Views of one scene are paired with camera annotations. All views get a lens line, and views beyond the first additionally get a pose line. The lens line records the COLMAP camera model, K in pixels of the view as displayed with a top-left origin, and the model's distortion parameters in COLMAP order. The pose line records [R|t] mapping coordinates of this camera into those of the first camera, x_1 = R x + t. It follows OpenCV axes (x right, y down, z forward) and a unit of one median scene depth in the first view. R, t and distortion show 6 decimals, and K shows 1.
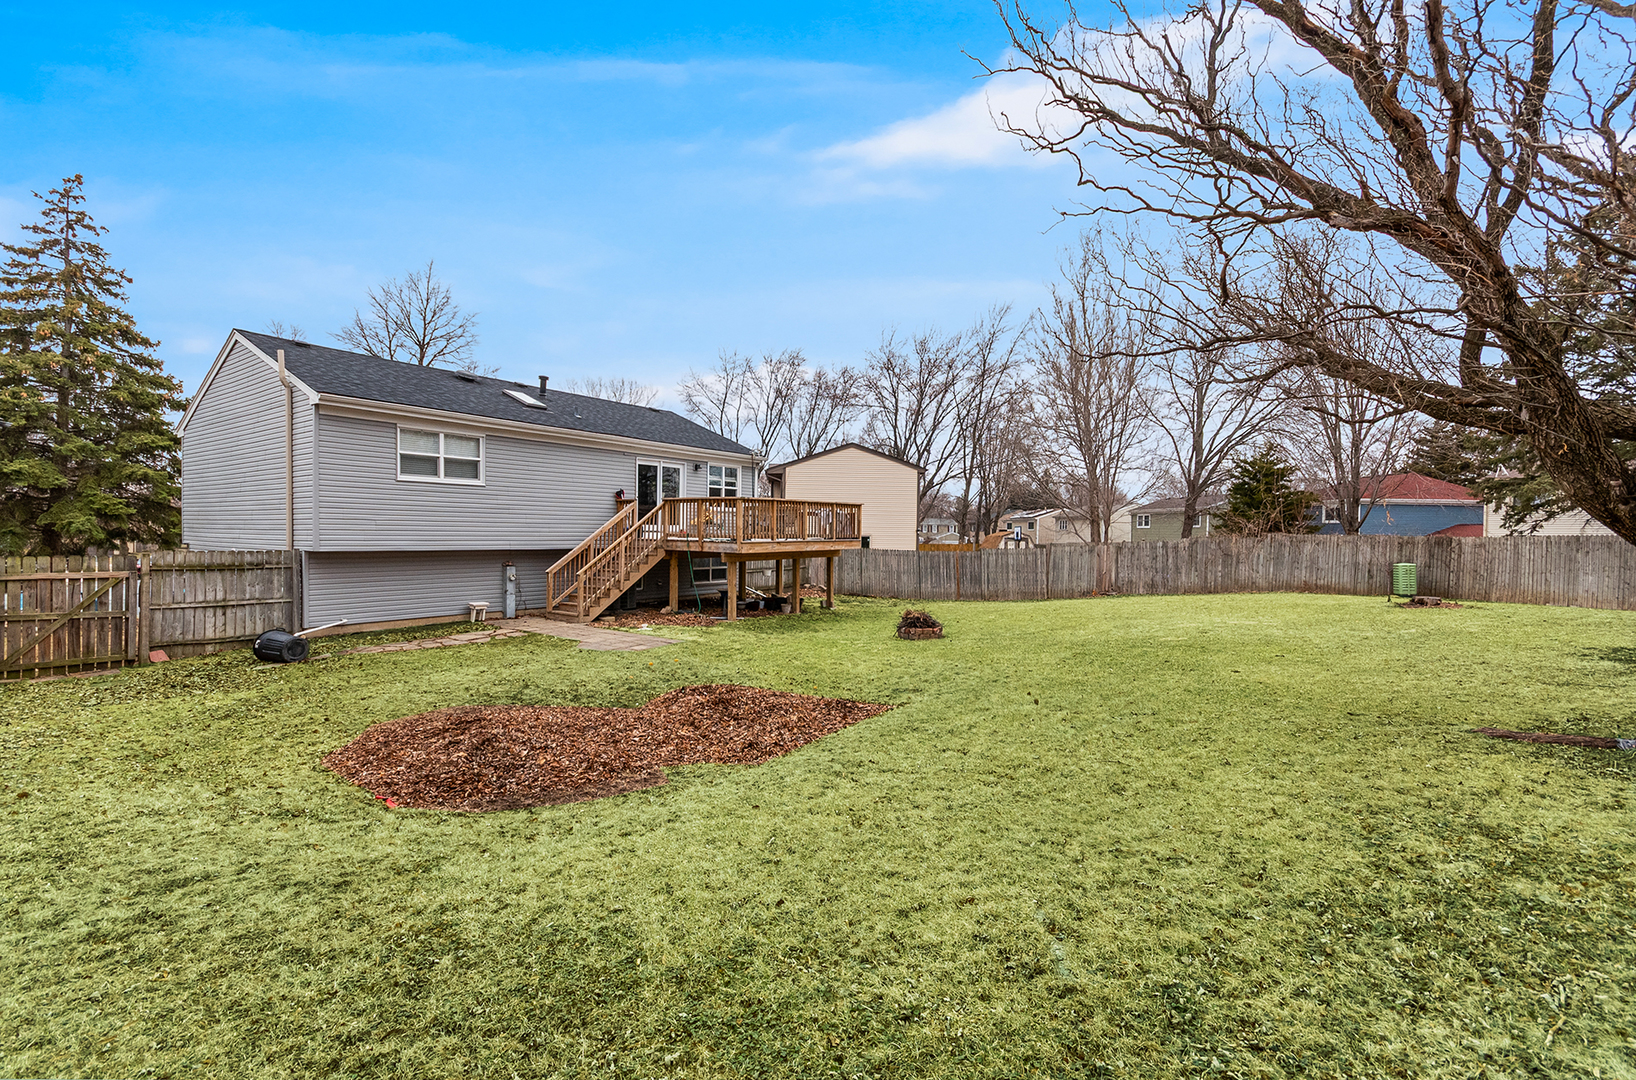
lens RADIAL K [[710.0, 0, 818.0], [0, 710.0, 540.0], [0, 0, 1]] dist [-0.000376, -0.000076]
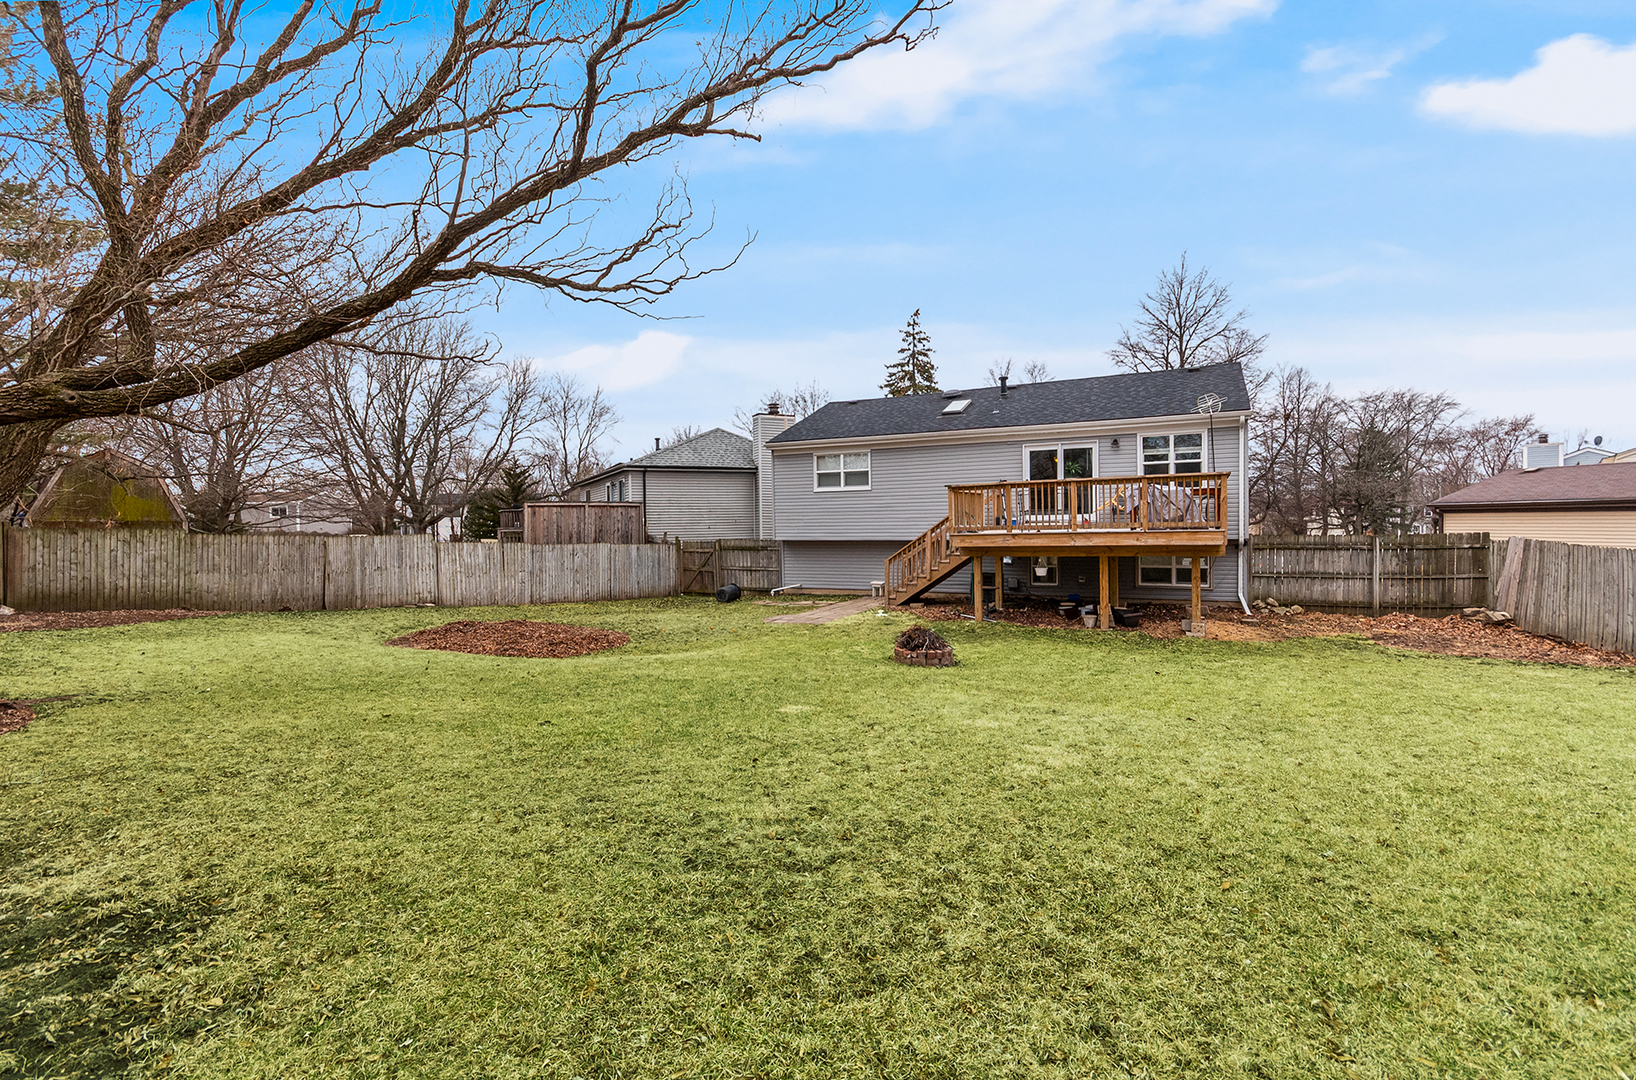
lens RADIAL K [[710.0, 0, 818.0], [0, 710.0, 540.0], [0, 0, 1]] dist [-0.000376, -0.000076]
pose [[0.179560, 0.008519, -0.983710, 0.593426], [0.006363, 0.999932, 0.009821, 0.000114], [0.983727, -0.008022, 0.179493, 0.526936]]
